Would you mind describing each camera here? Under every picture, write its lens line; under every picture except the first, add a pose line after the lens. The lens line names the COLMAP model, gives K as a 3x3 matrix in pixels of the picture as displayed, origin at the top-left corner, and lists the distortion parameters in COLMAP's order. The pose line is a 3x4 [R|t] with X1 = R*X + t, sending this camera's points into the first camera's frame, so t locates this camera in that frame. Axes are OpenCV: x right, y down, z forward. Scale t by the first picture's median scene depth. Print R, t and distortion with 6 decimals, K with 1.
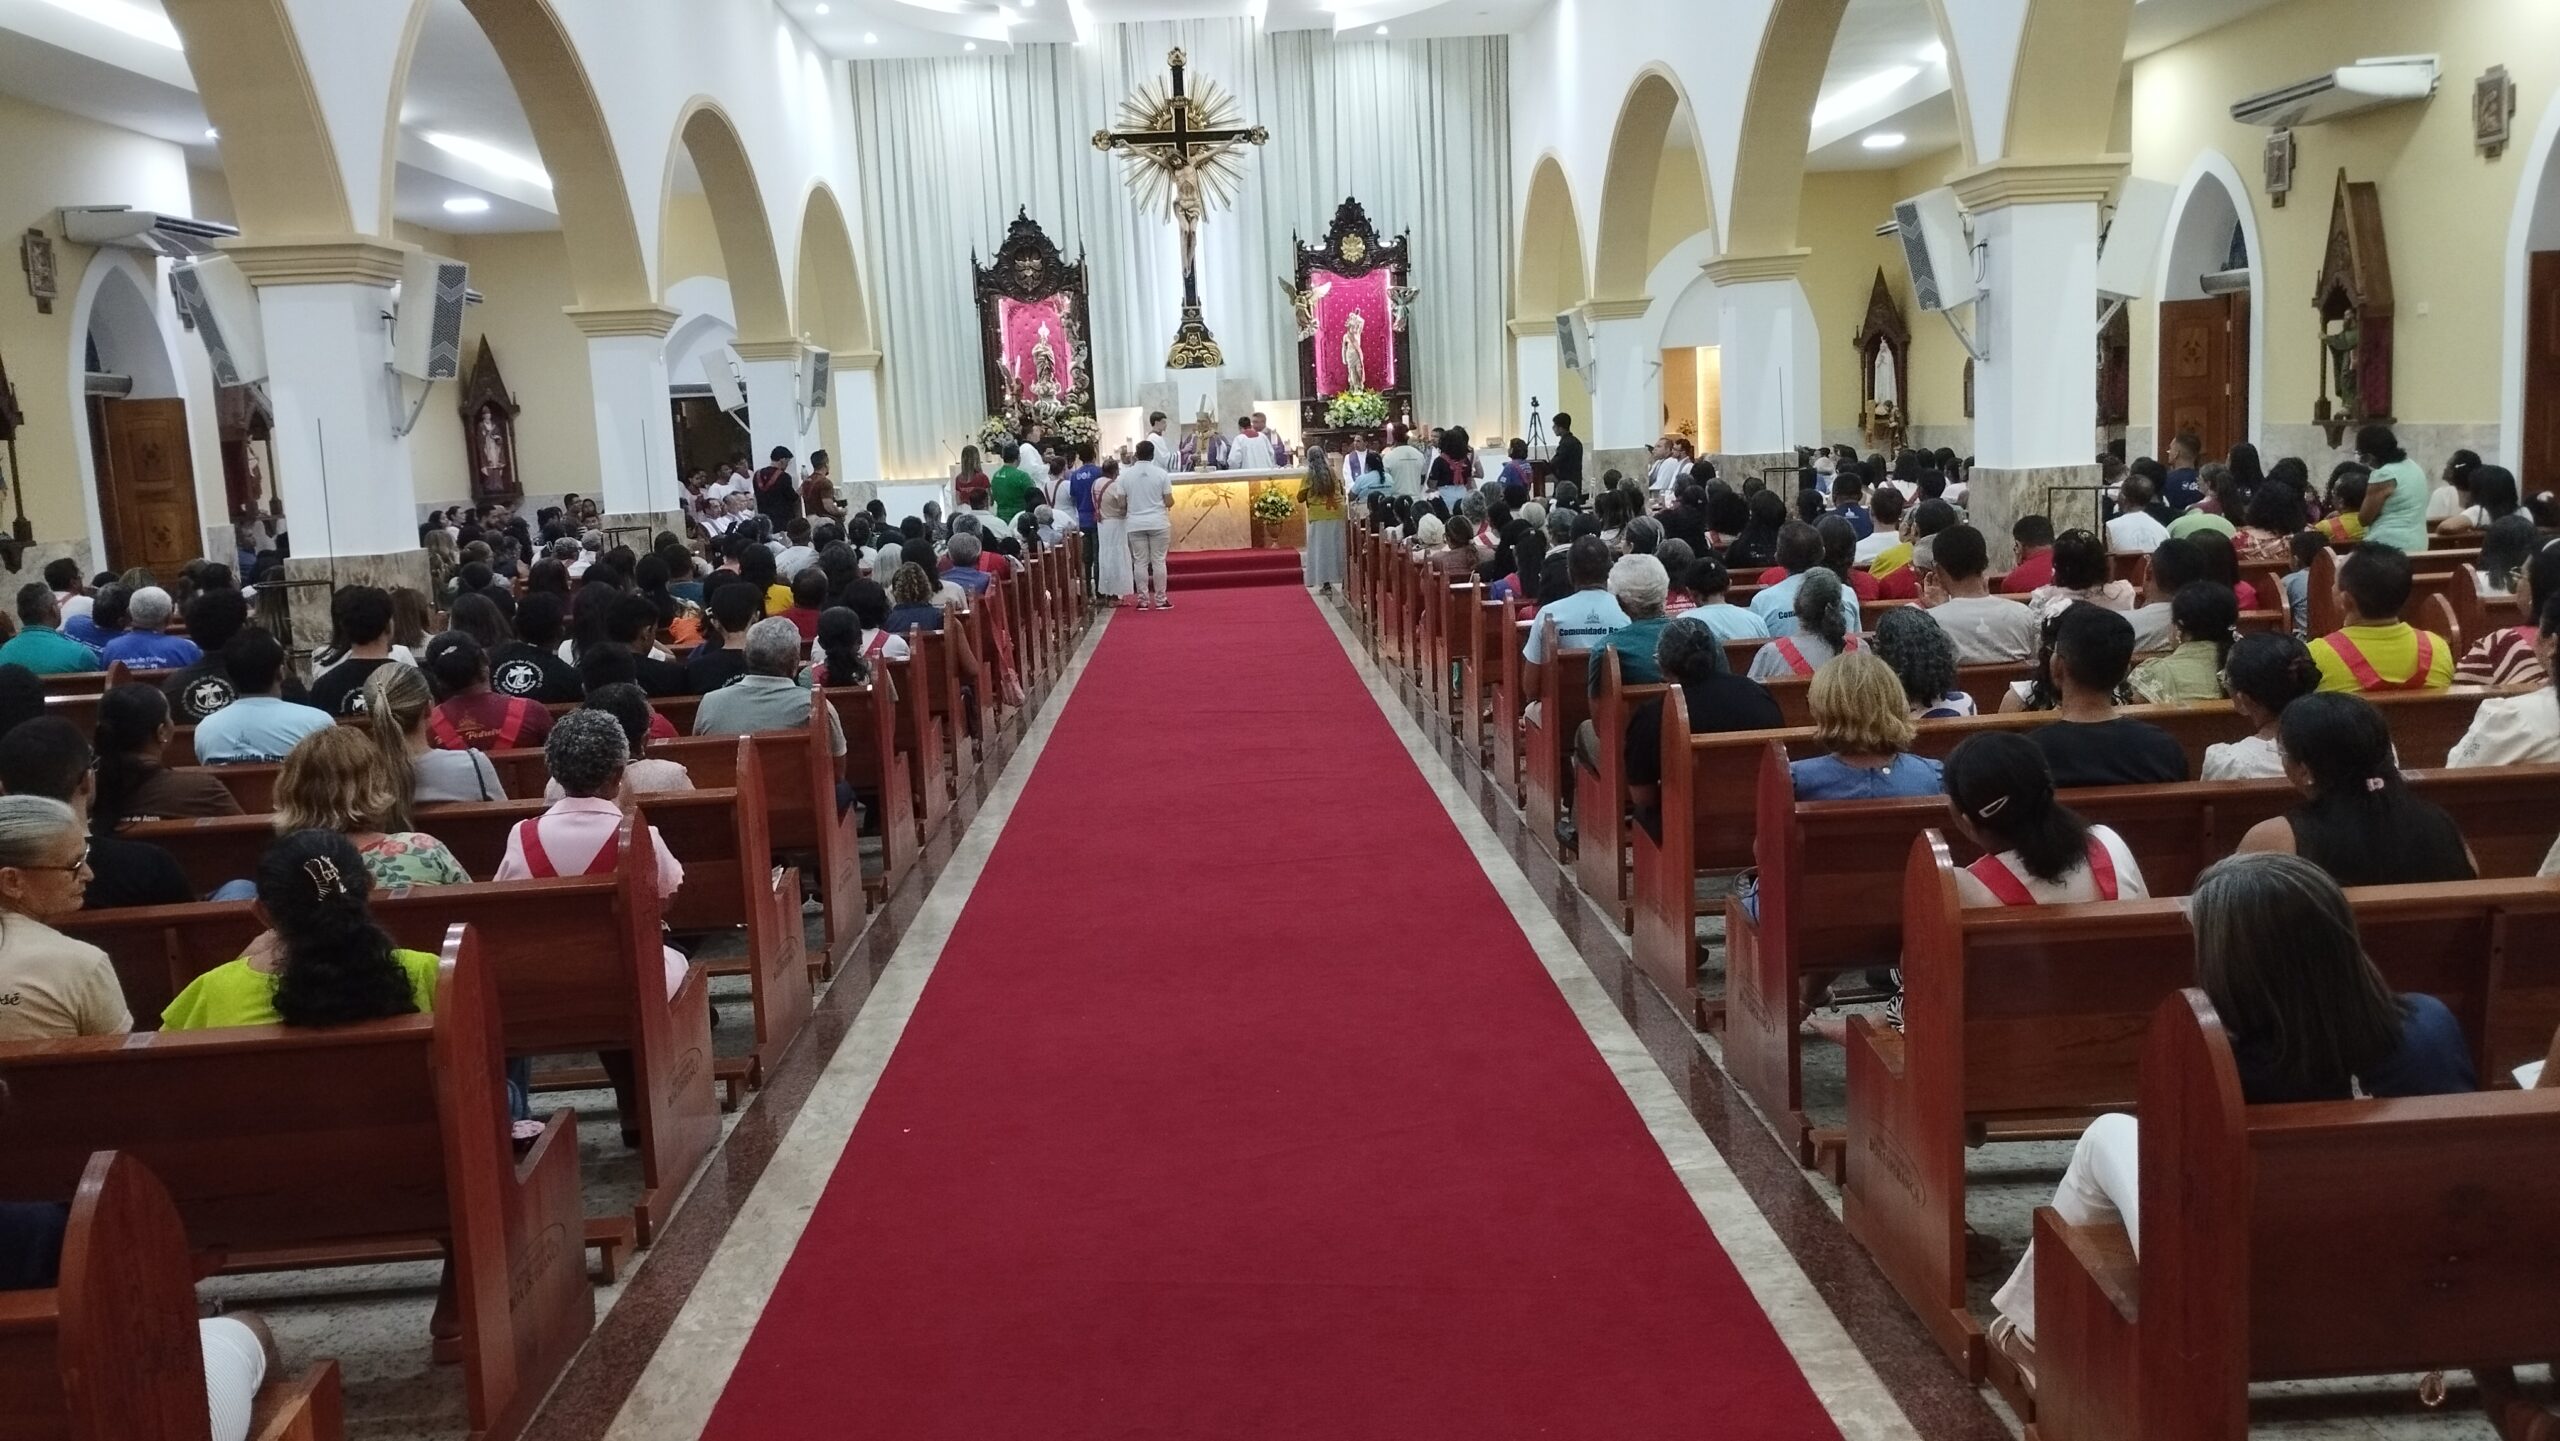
lens RADIAL K [[2138.2, 0, 1280.0], [0, 2138.2, 720.5], [0, 0, 1]] dist [0.075876, -0.095353]
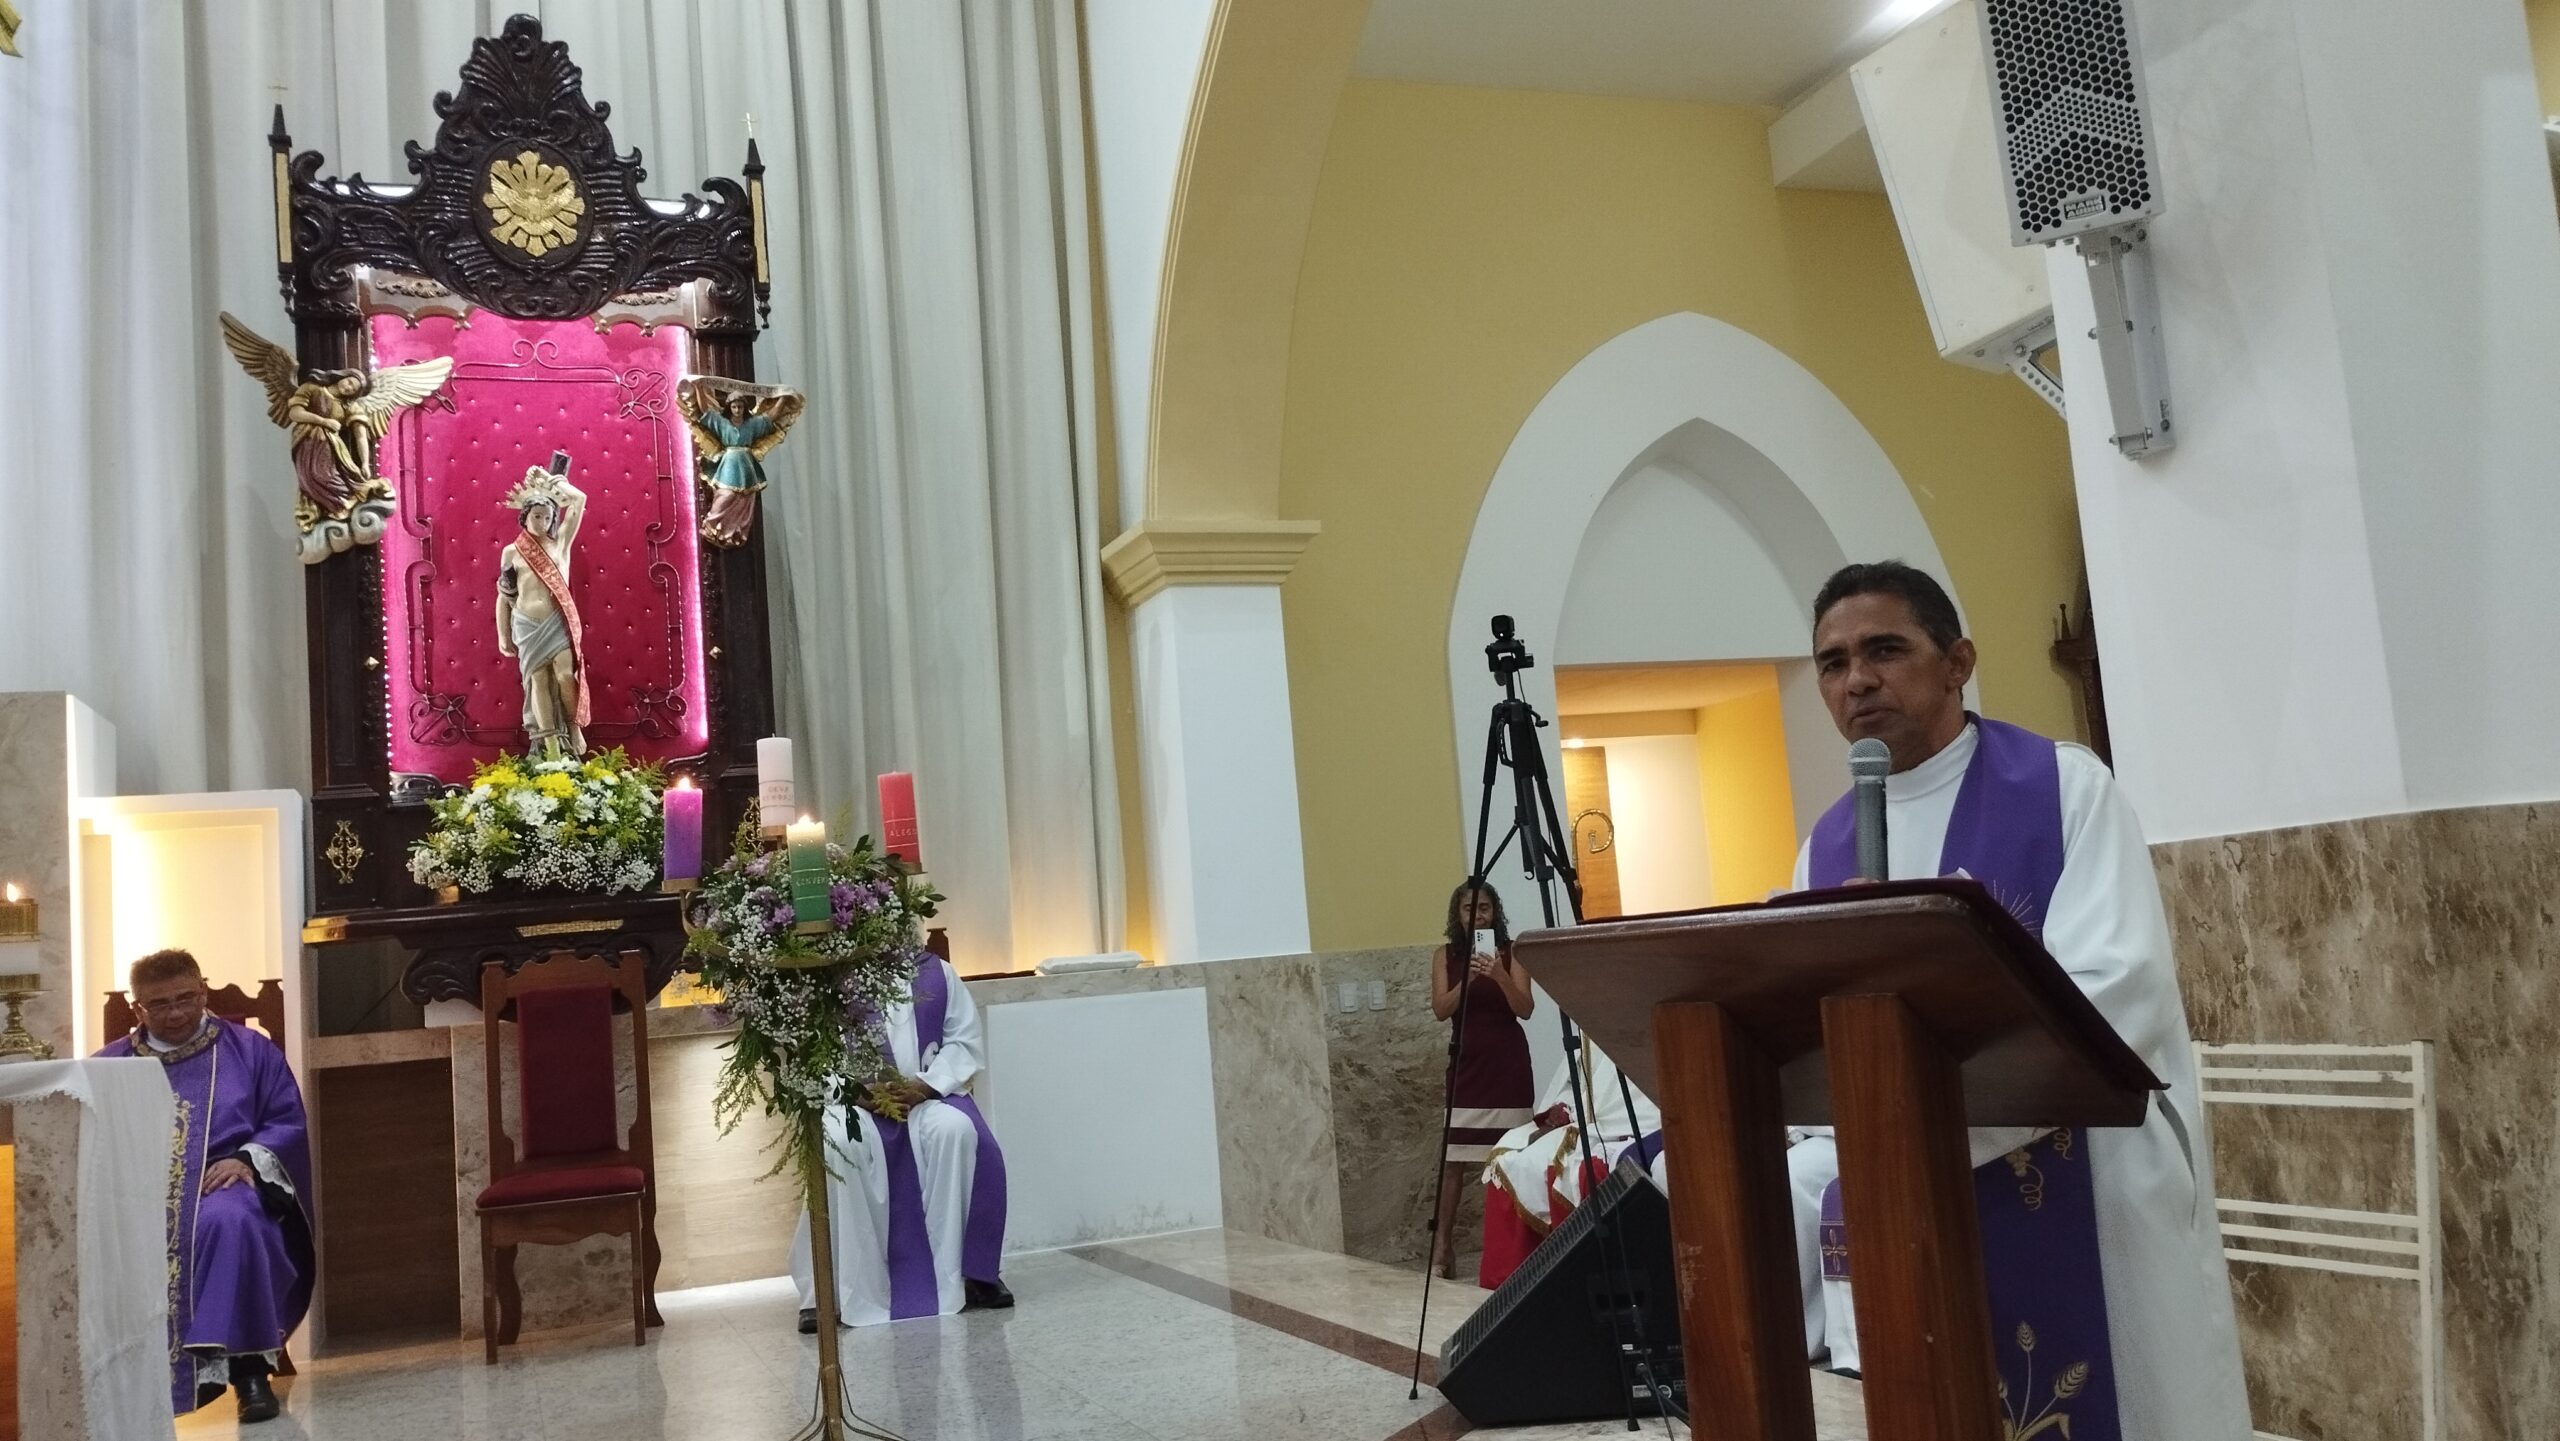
lens RADIAL K [[2130.2, 0, 1293.6], [0, 2130.2, 730.0], [0, 0, 1]] dist [0.072518, -0.083820]
pose [[0.951042, 0.005405, 0.309014, 0.040708], [0.078542, 0.962795, -0.258565, -0.085424], [-0.298915, 0.270177, 0.915234, 0.747057]]
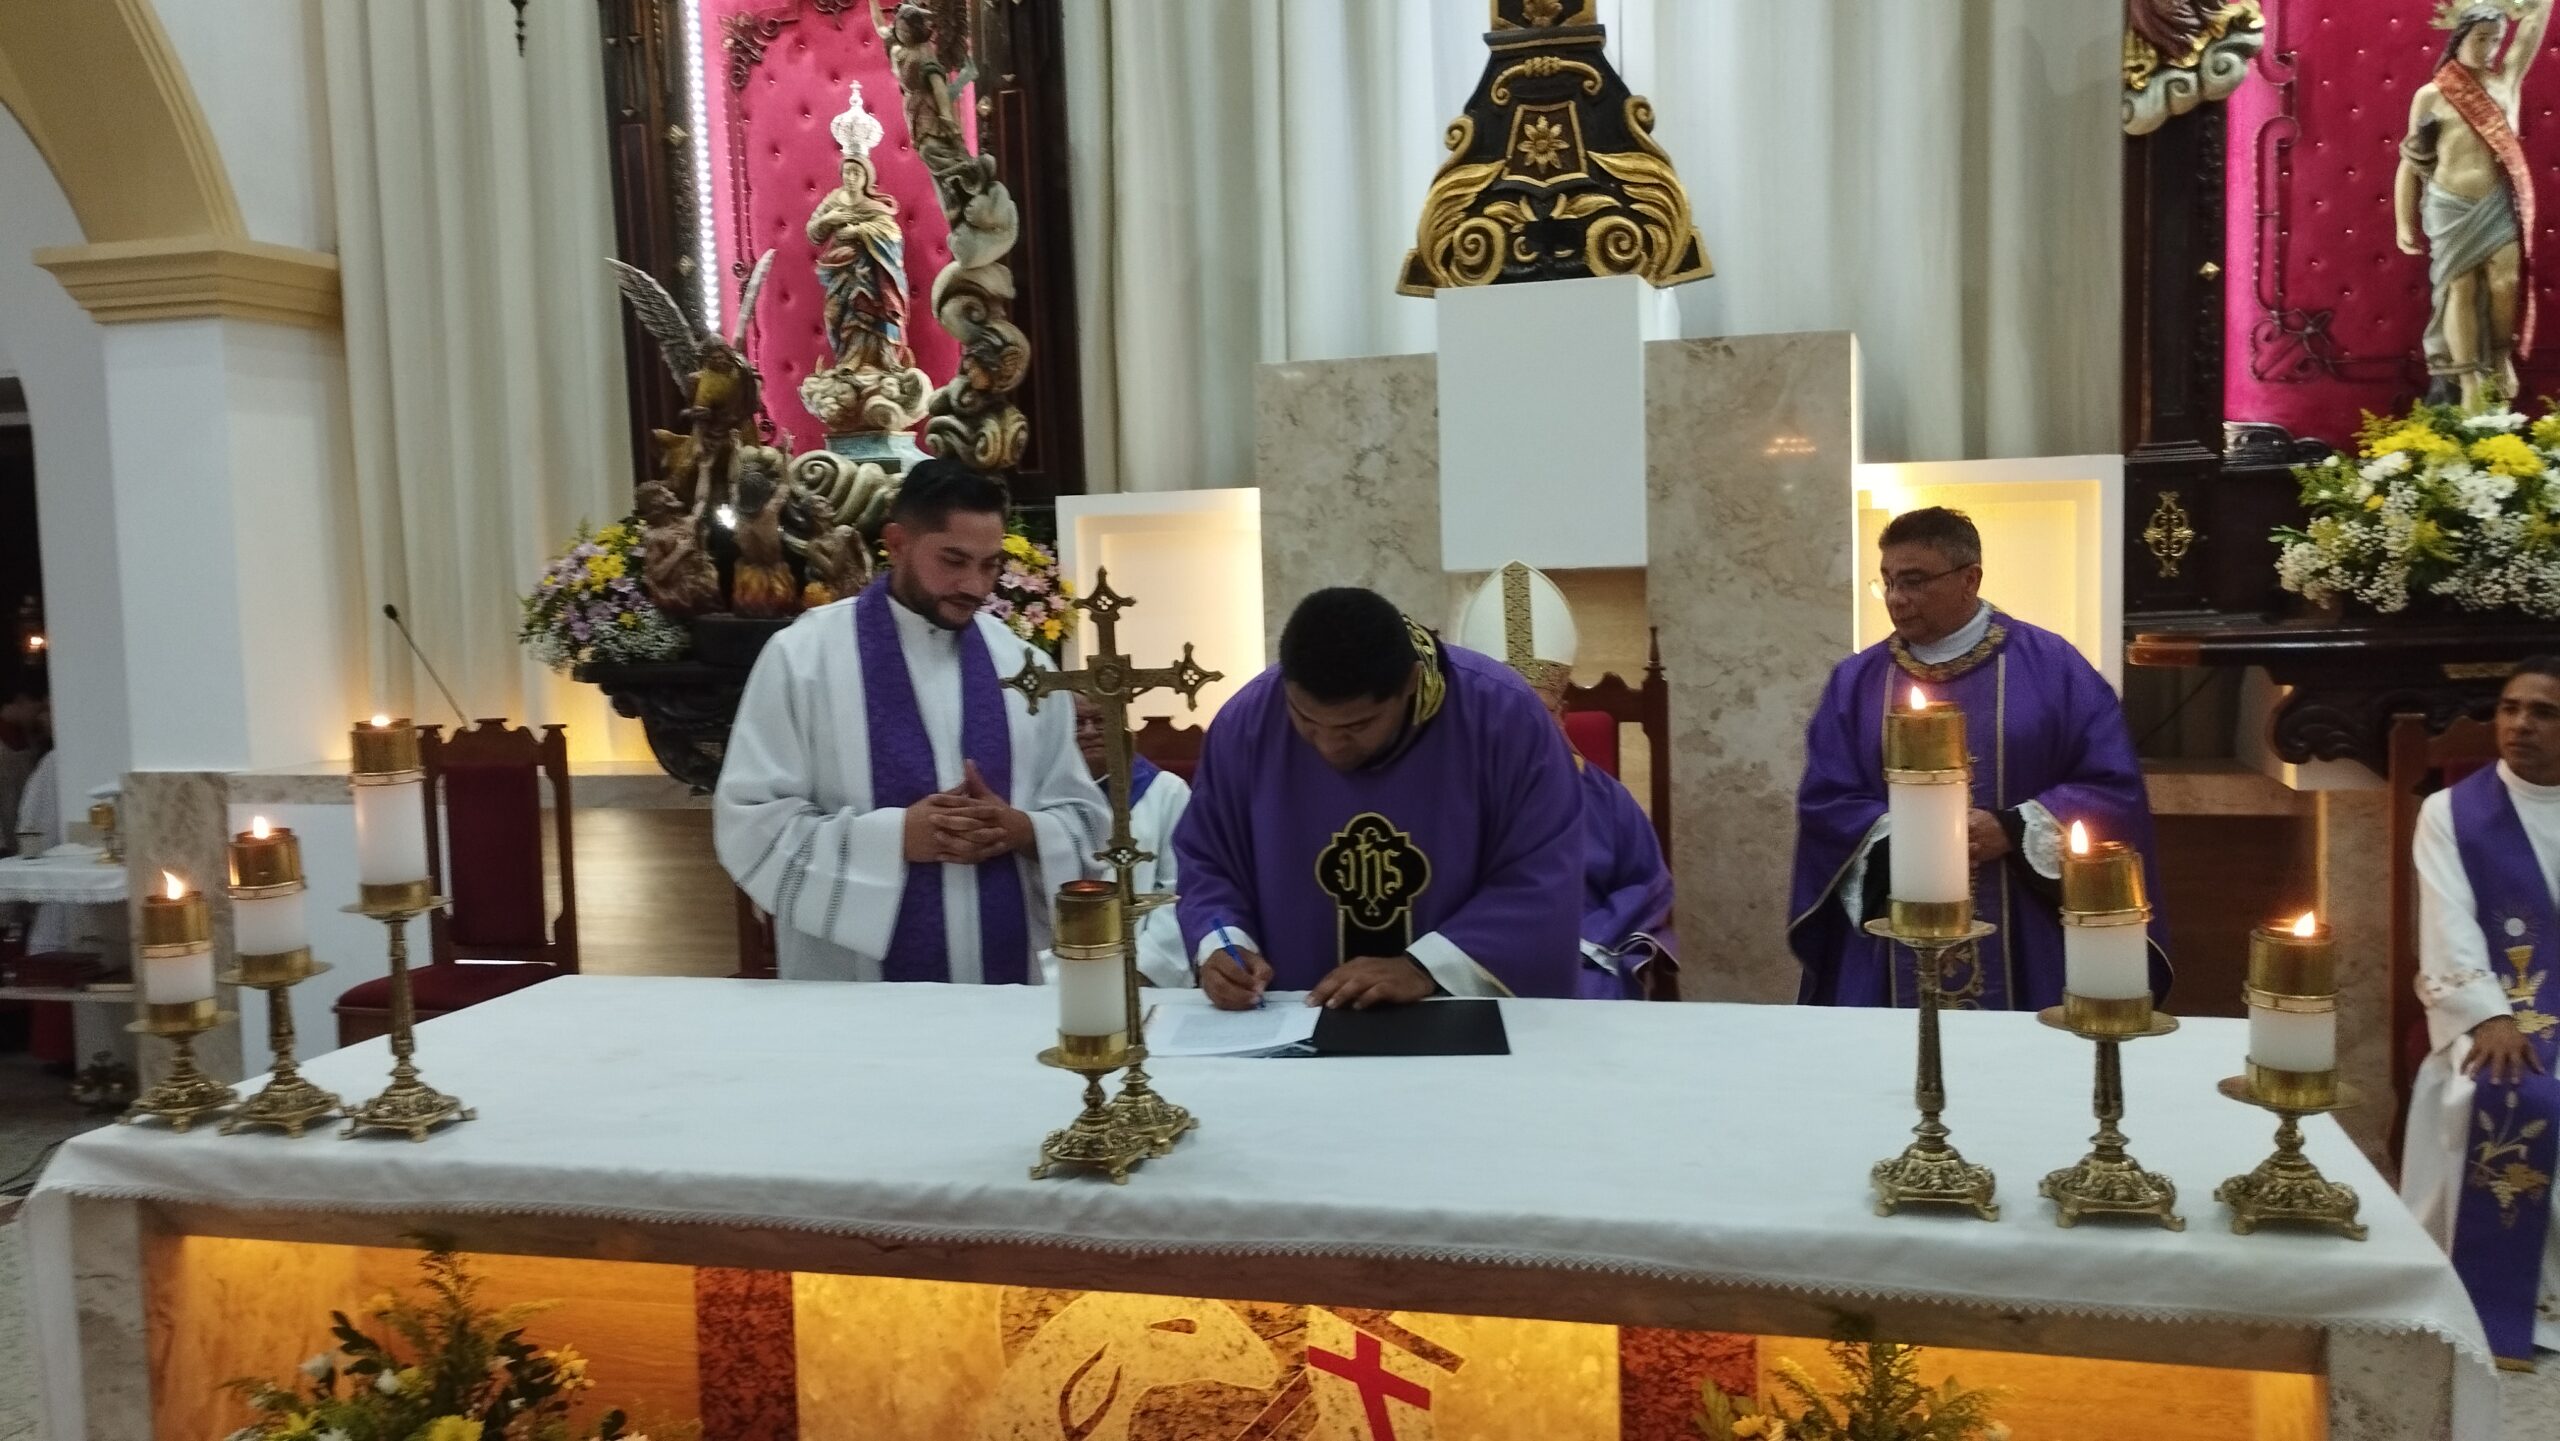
lens RADIAL K [[2138.2, 0, 1280.0], [0, 2138.2, 720.5], [0, 0, 1]] dist [0.075876, -0.095353]
pose [[0.950129, 0.046400, -0.308386, -0.000954], [-0.062730, 0.997093, -0.043246, -0.115861], [0.305483, 0.060434, 0.950278, 0.812086]]
